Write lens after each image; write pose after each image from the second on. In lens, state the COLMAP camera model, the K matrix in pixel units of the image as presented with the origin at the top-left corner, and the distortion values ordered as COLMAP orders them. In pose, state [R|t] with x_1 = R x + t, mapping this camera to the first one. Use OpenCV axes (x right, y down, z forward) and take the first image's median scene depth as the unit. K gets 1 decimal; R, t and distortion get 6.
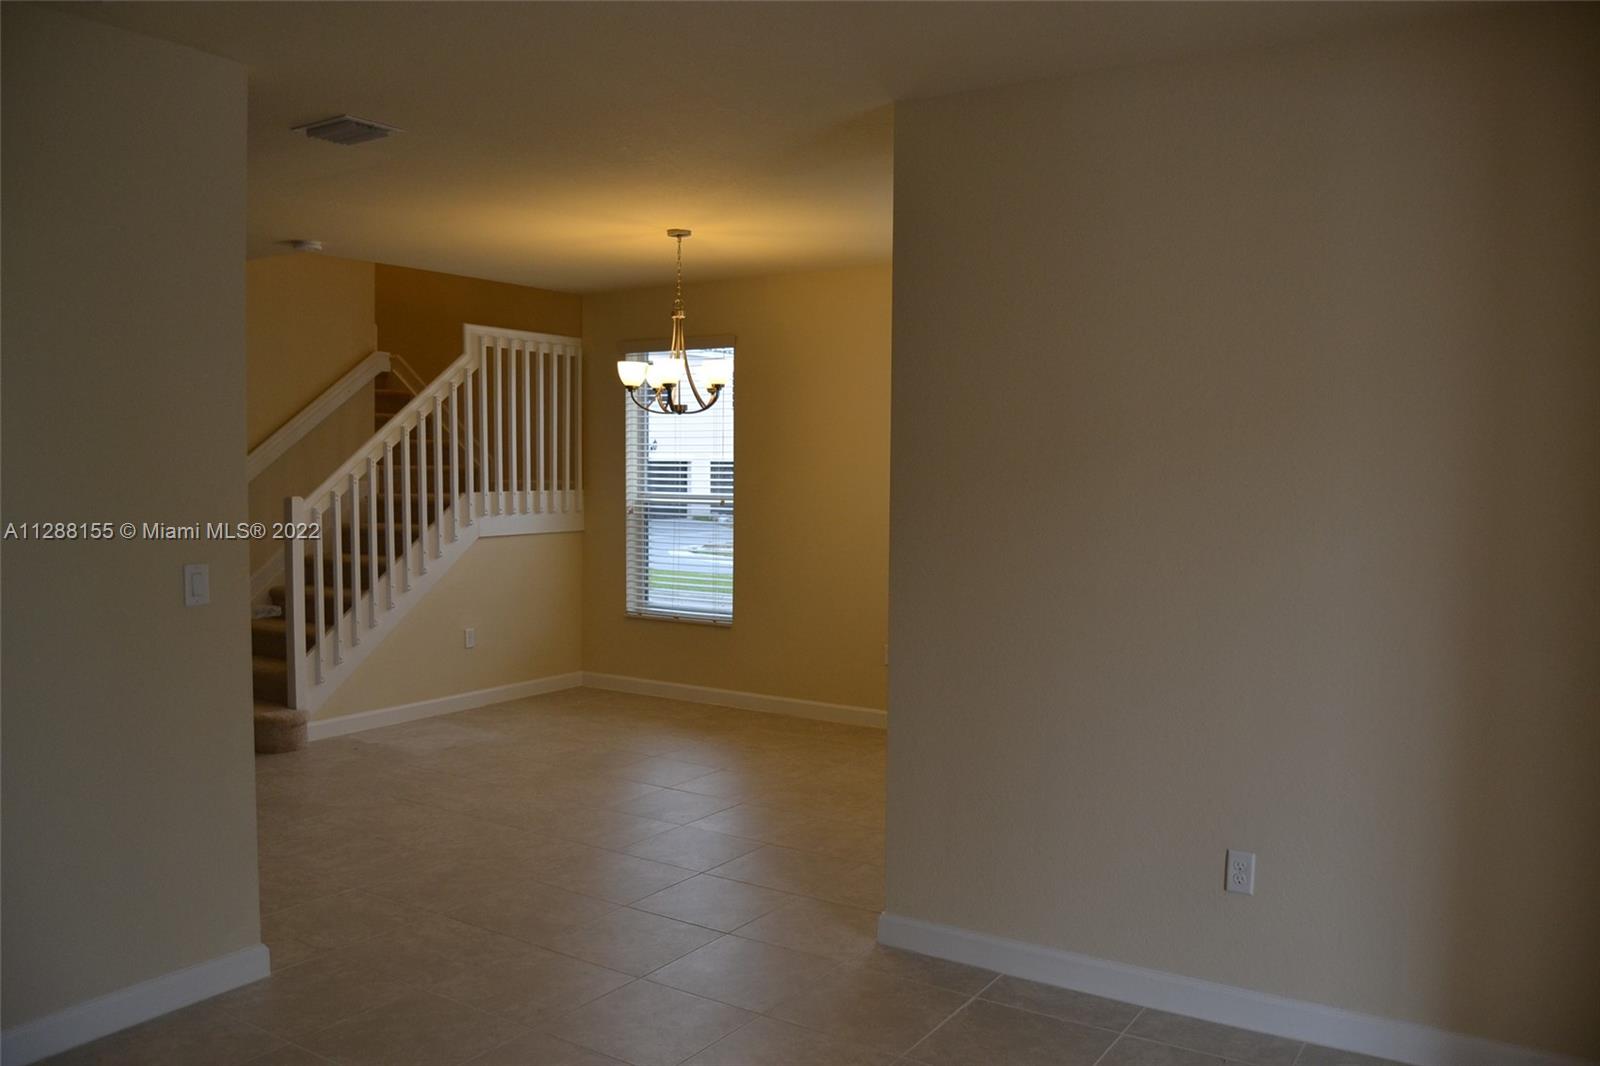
lens RADIAL K [[1281.5, 0, 773.8], [0, 1281.5, 539.5], [0, 0, 1]] dist [-0.075384, 0.025226]
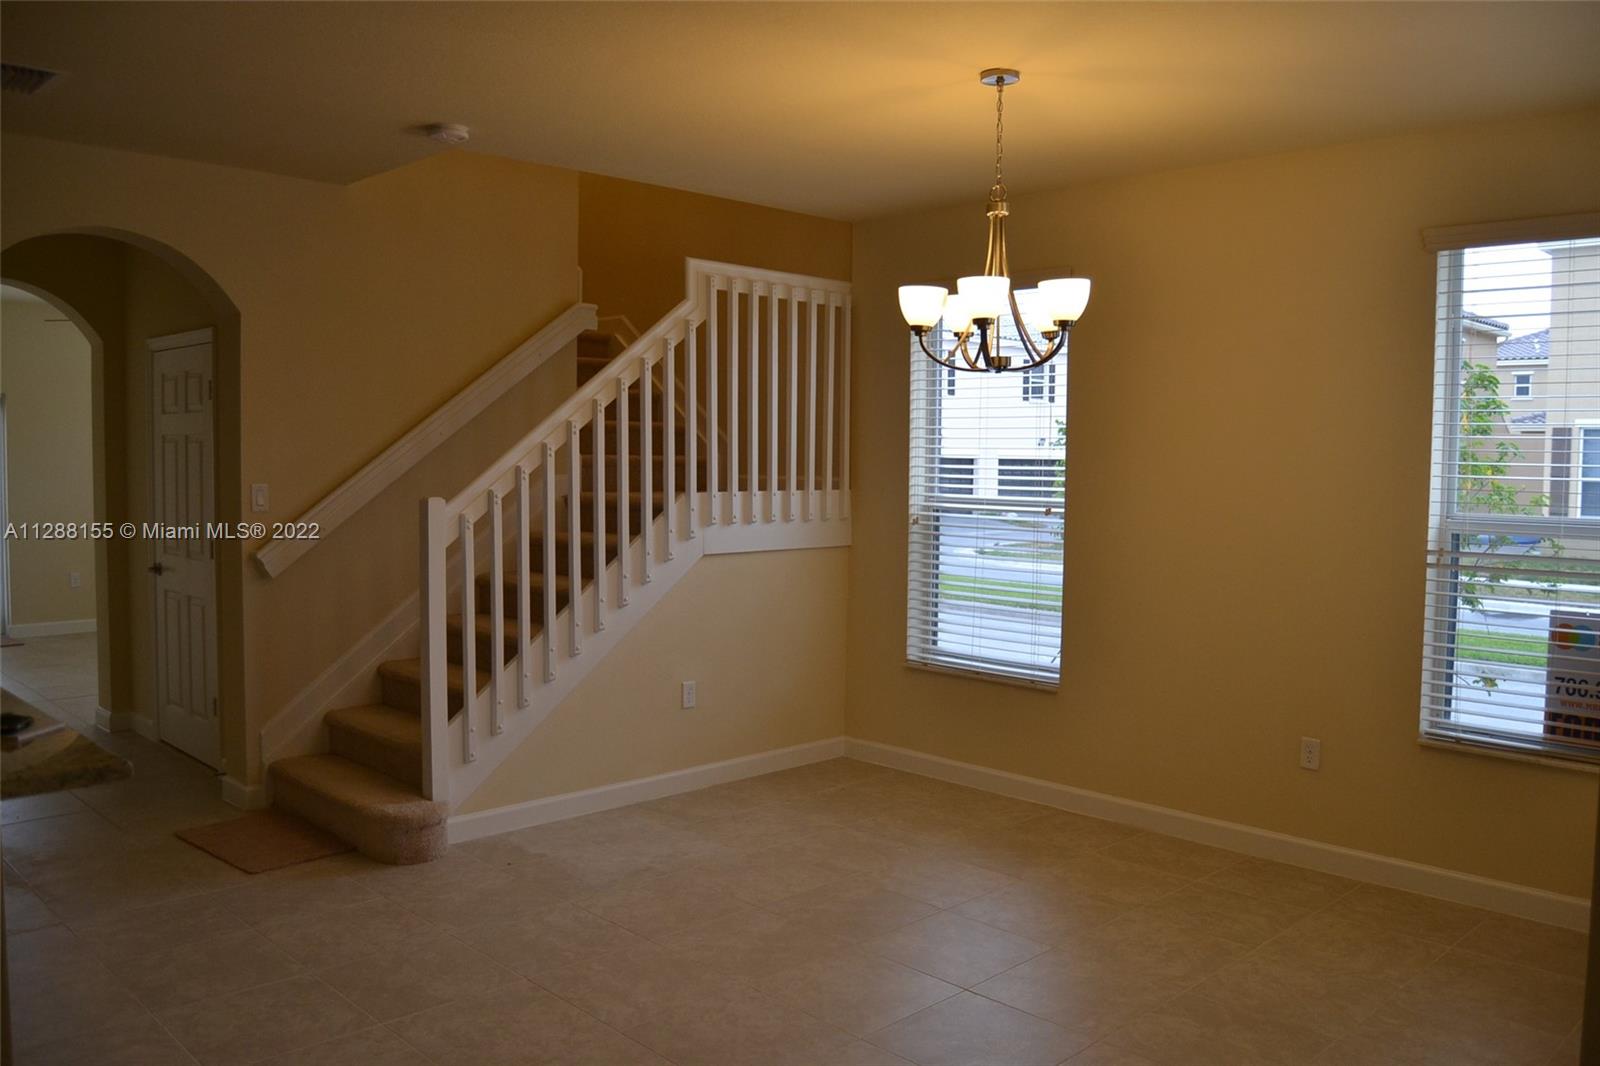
lens RADIAL K [[1281.5, 0, 794.5], [0, 1281.5, 526.4], [0, 0, 1]] dist [-0.075384, 0.025226]
pose [[0.979210, 0.015666, -0.202245, -0.036048], [-0.017134, 0.999838, -0.005510, -0.015309], [0.202126, 0.008860, 0.979319, 0.312157]]
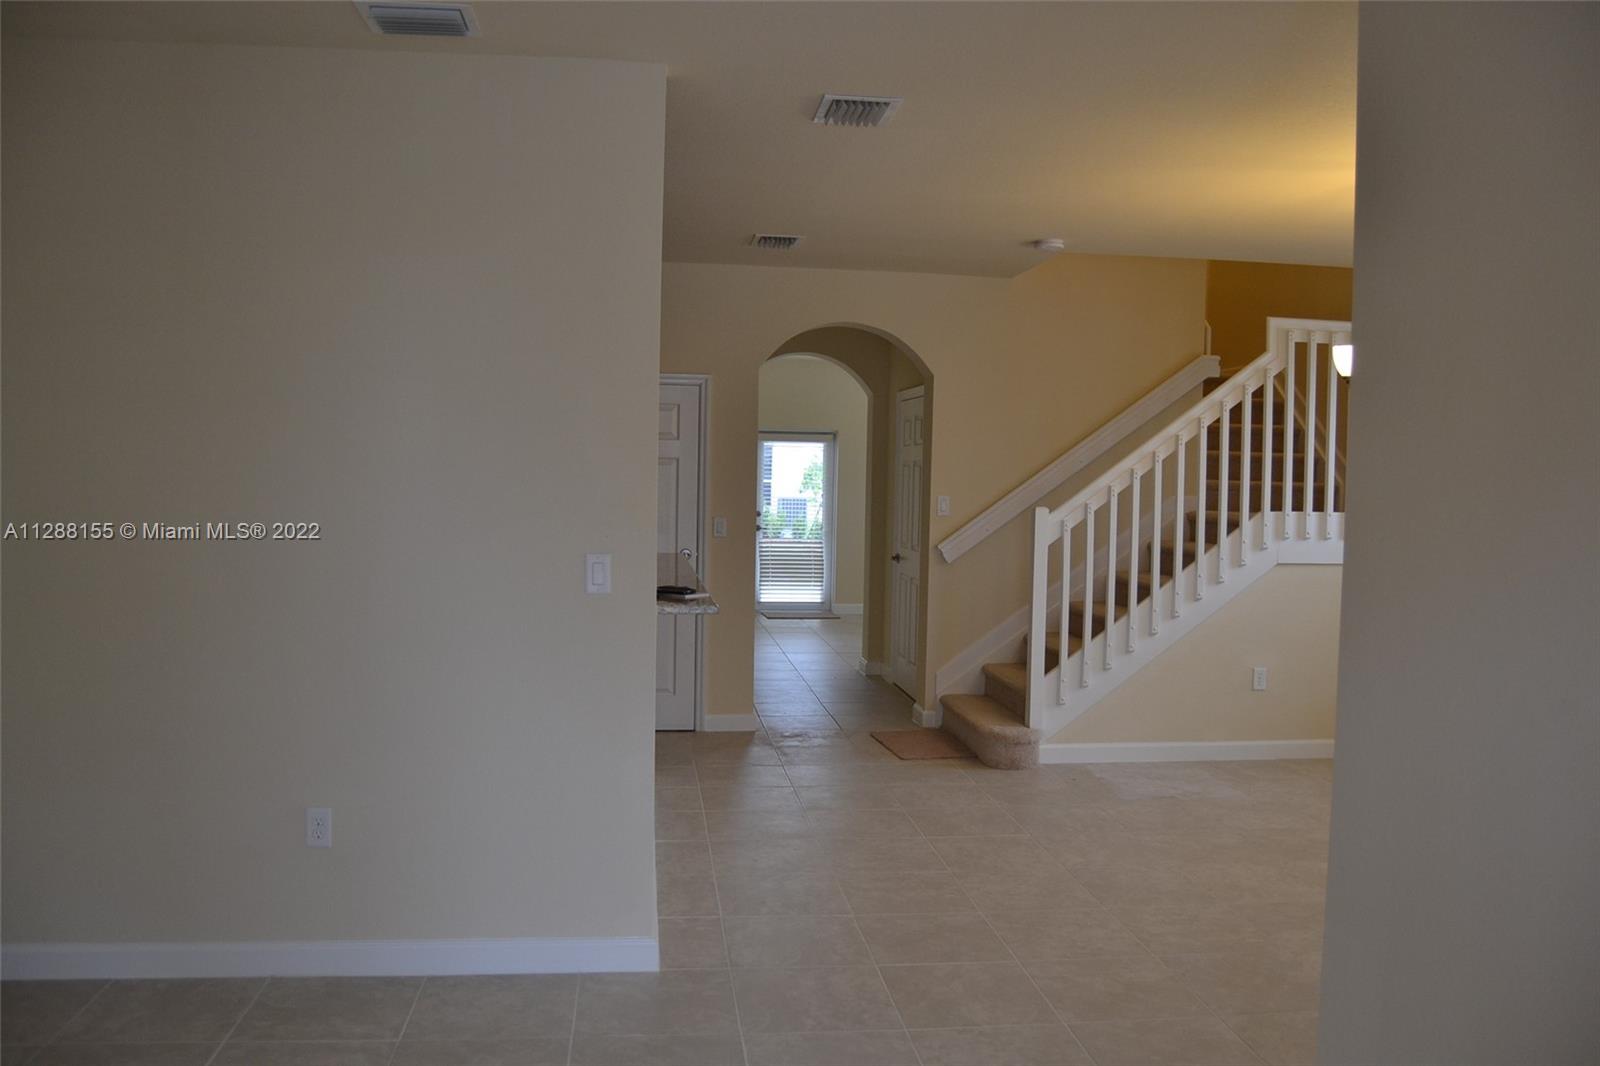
lens RADIAL K [[1281.5, 0, 800.5], [0, 1281.5, 548.7], [0, 0, 1]] dist [-0.075384, 0.025226]
pose [[0.664216, 0.052336, -0.745706, 0.199379], [-0.062175, 0.997958, 0.014659, -0.004841], [0.744950, 0.036628, 0.666113, 0.194913]]
